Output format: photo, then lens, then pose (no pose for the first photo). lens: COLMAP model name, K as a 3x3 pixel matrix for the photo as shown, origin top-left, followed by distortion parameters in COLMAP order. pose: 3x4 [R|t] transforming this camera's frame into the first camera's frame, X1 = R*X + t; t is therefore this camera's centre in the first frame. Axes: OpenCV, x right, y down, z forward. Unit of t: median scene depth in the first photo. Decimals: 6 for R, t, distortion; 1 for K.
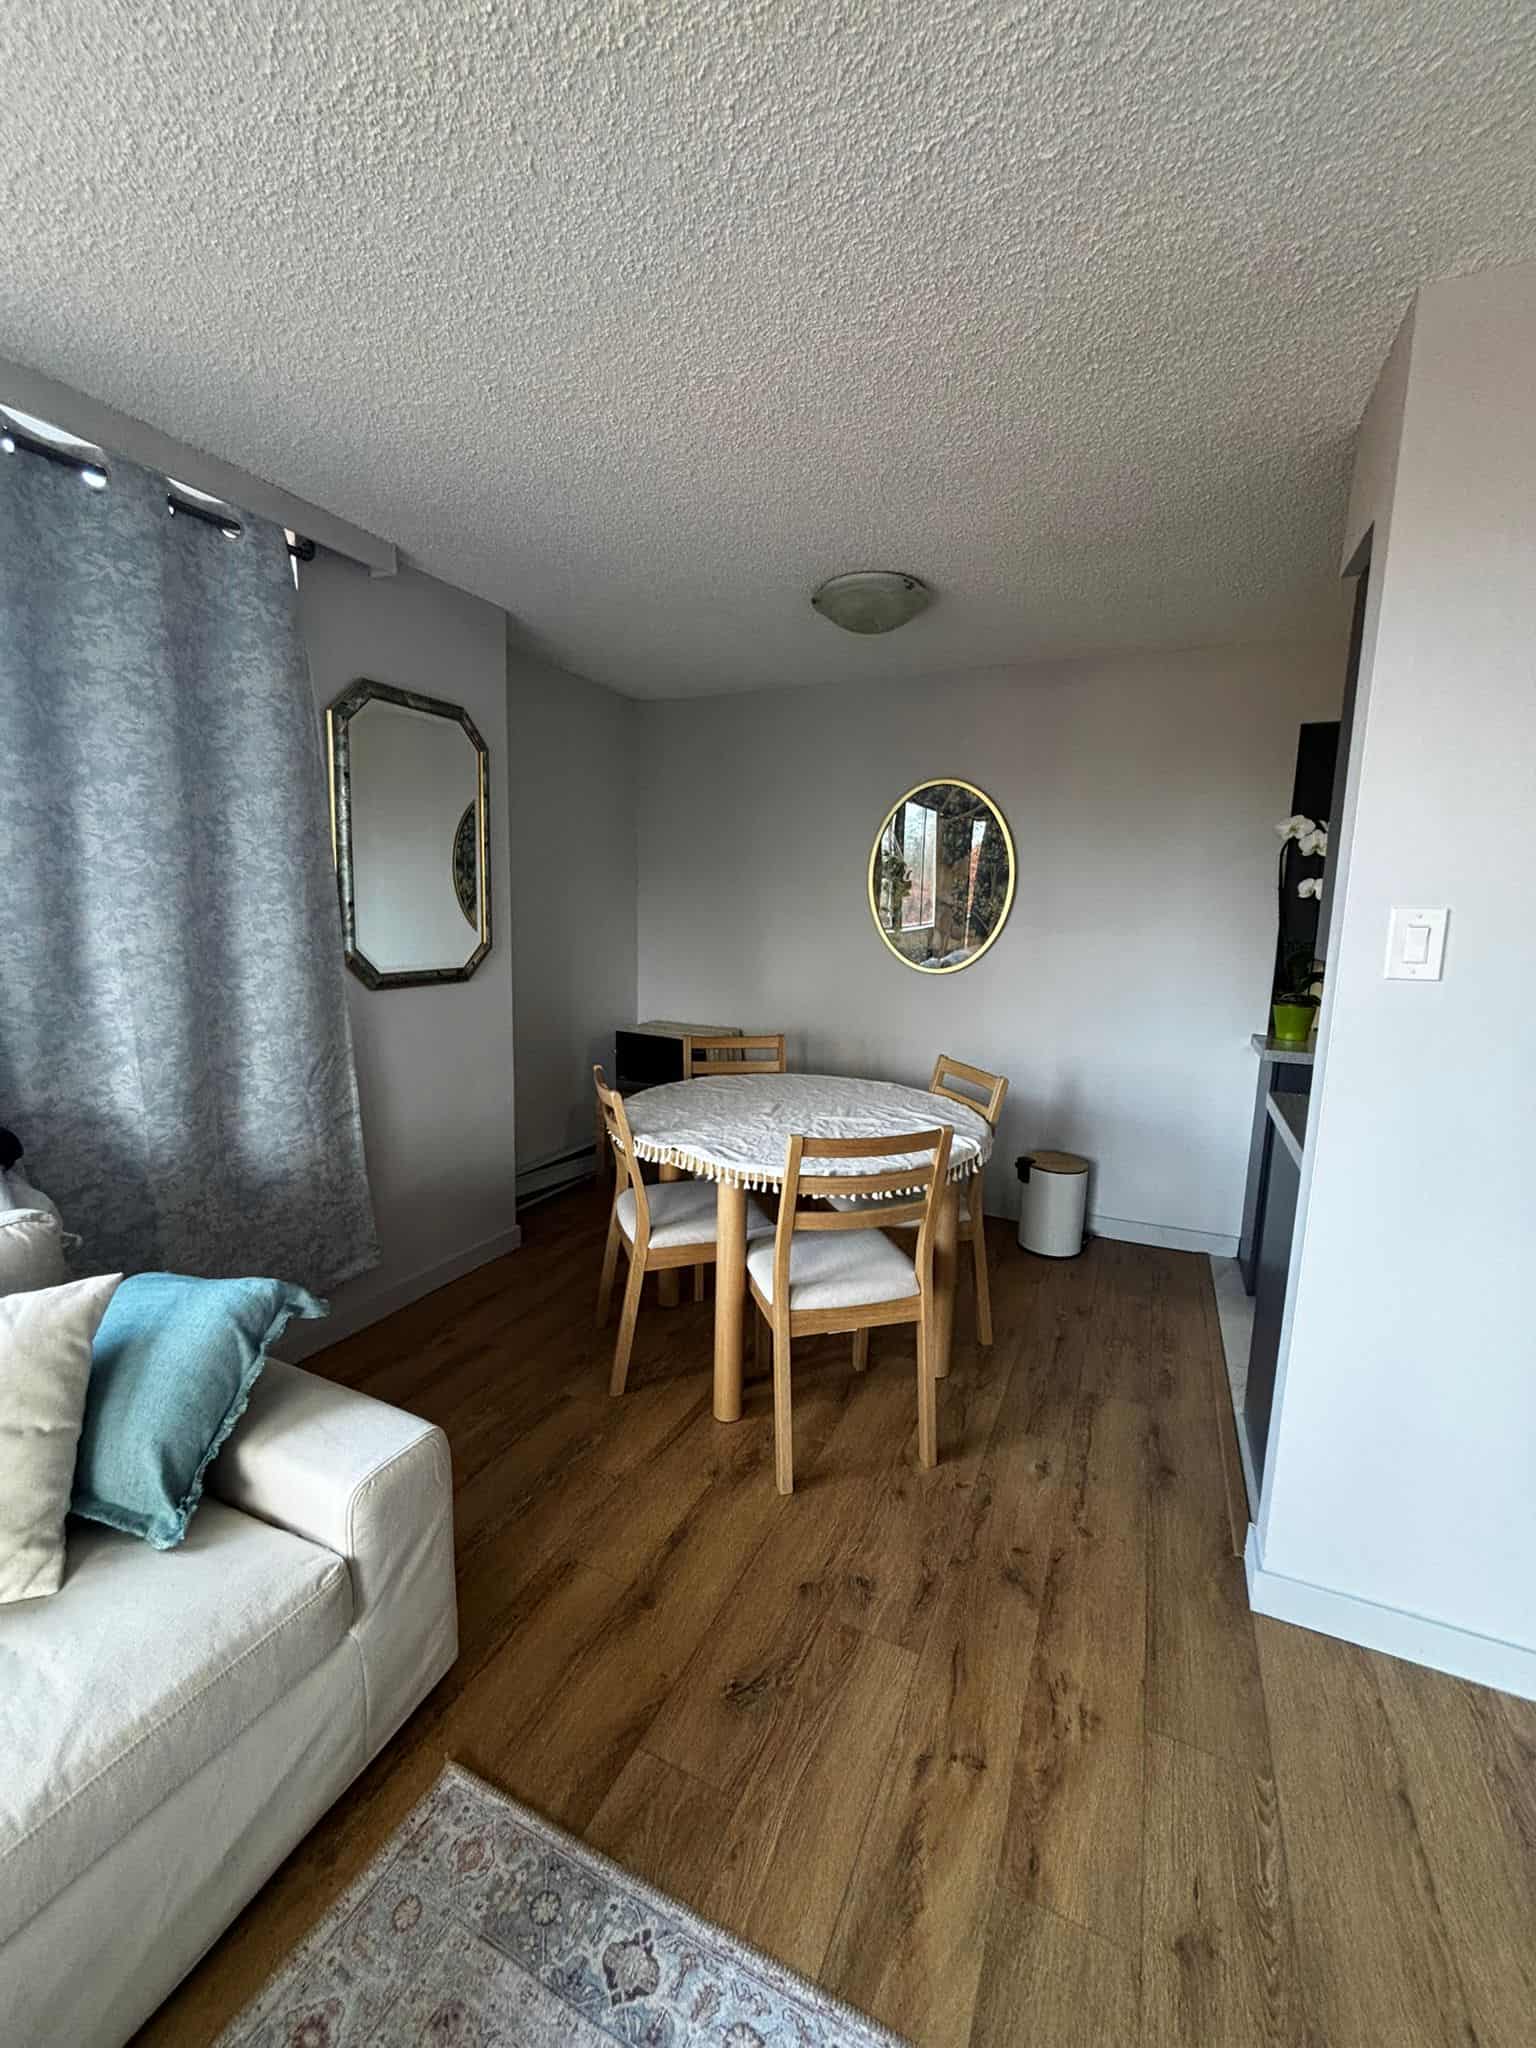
lens RADIAL K [[820.9, 0, 769.6], [0, 820.9, 1016.9], [0, 0, 1]] dist [0.001184, -0.000408]
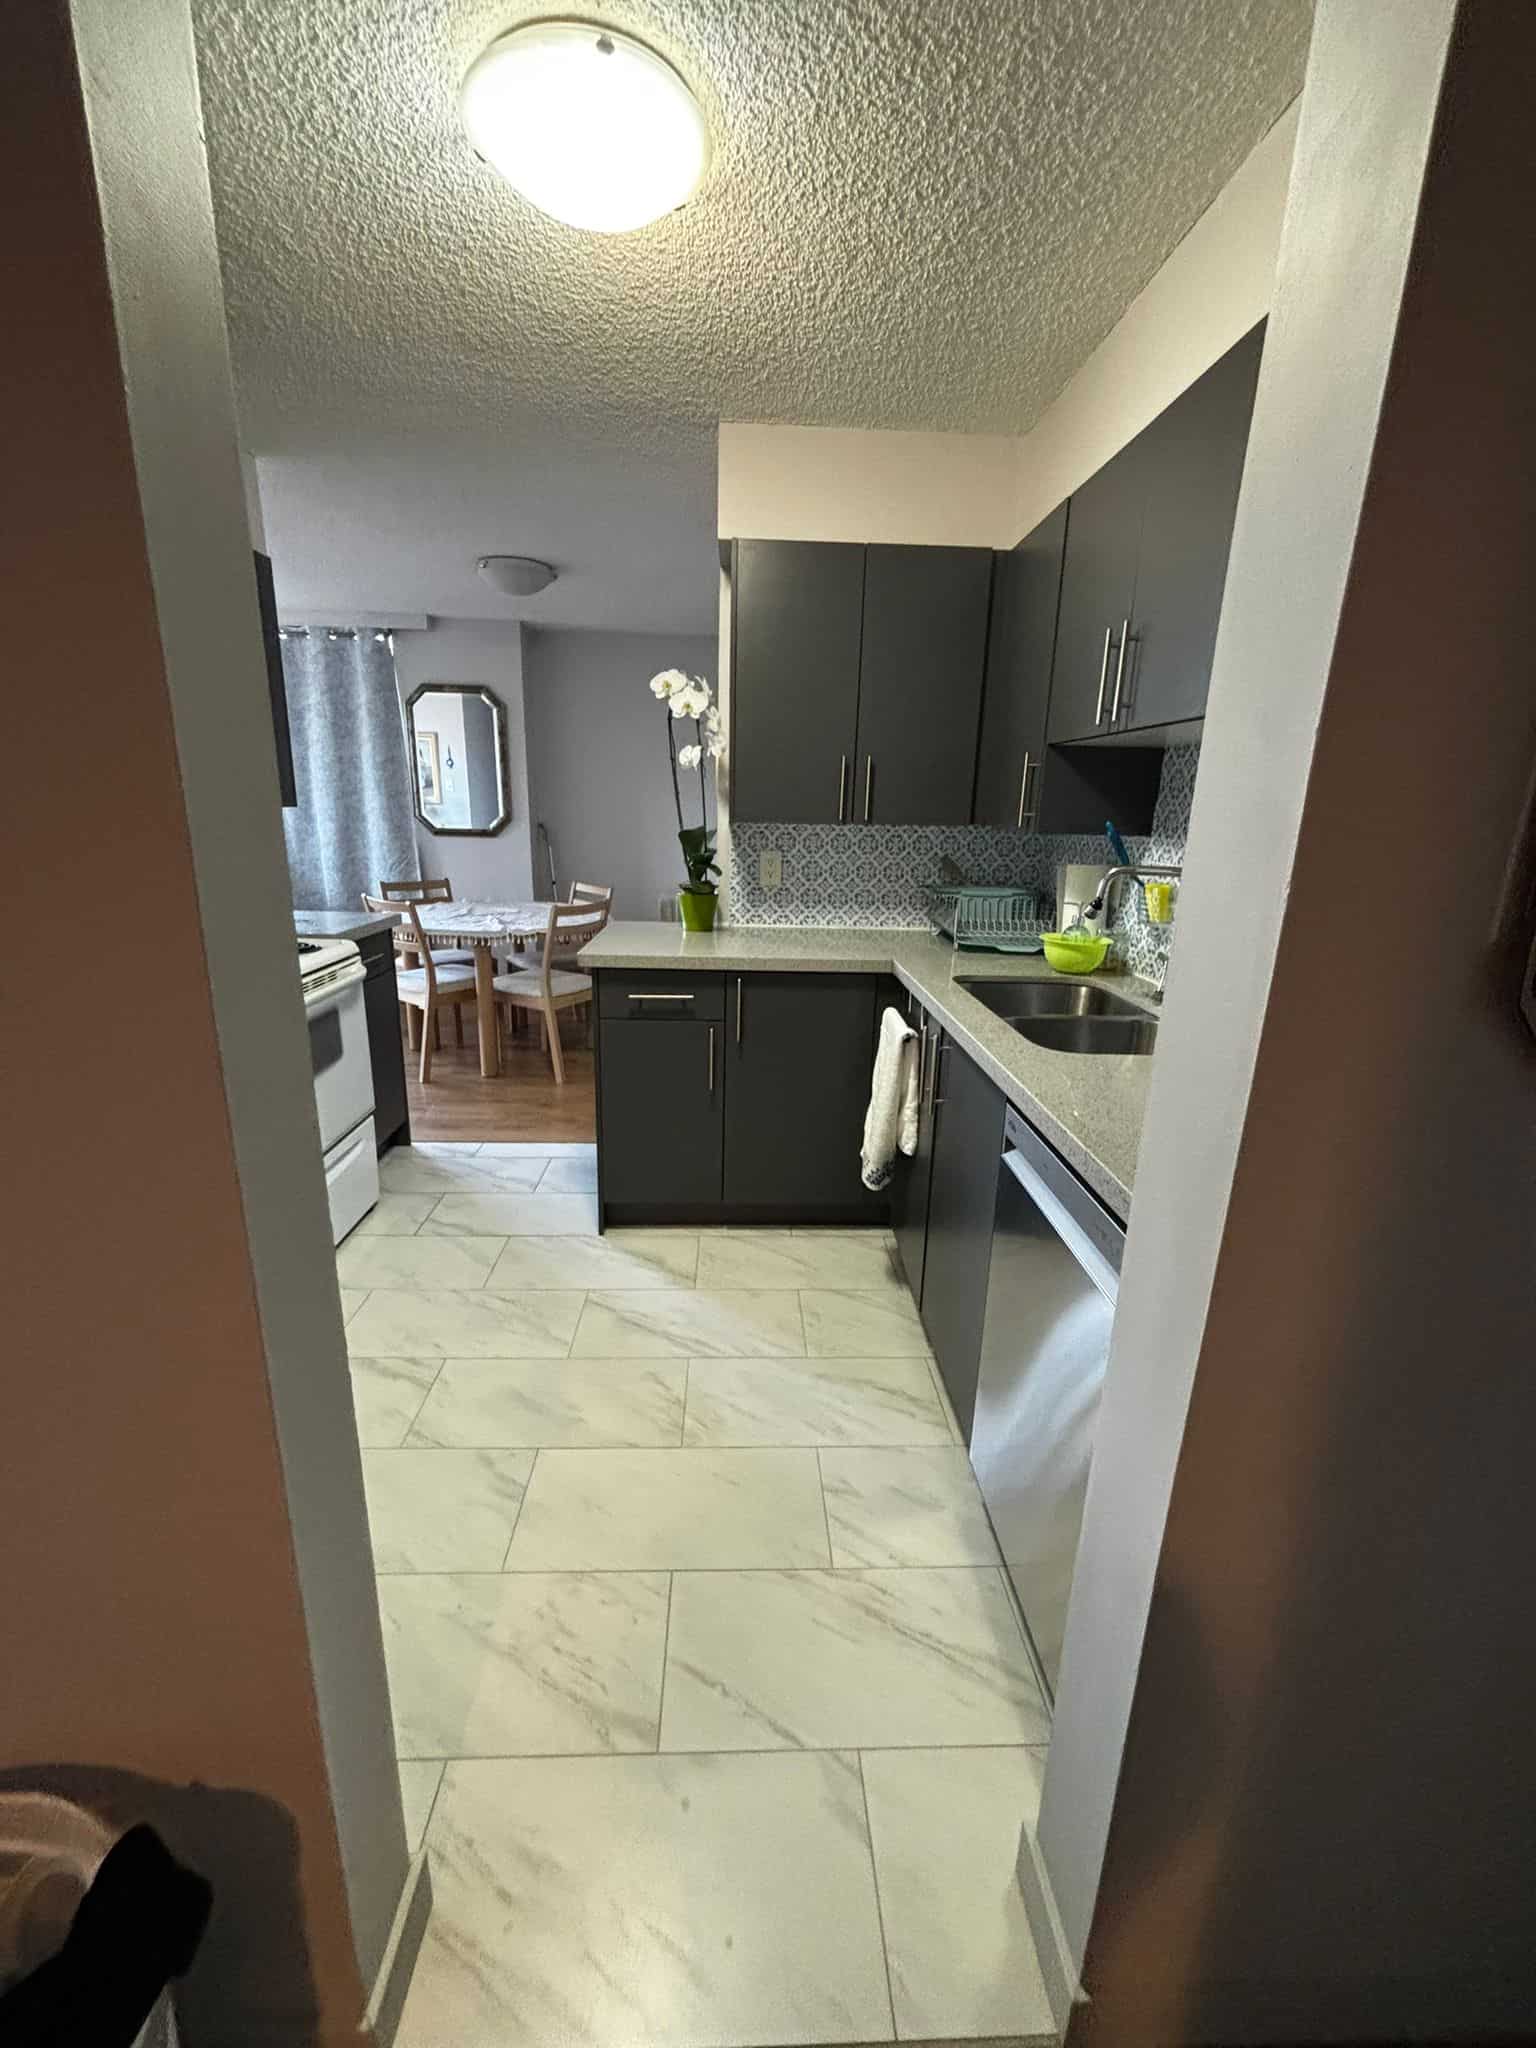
lens RADIAL K [[820.9, 0, 769.6], [0, 820.9, 1016.9], [0, 0, 1]] dist [0.001184, -0.000408]
pose [[0.463229, 0.207660, -0.861566, 2.470321], [-0.133543, 0.977416, 0.163782, -0.052808], [0.876120, 0.039187, 0.480499, 1.035969]]
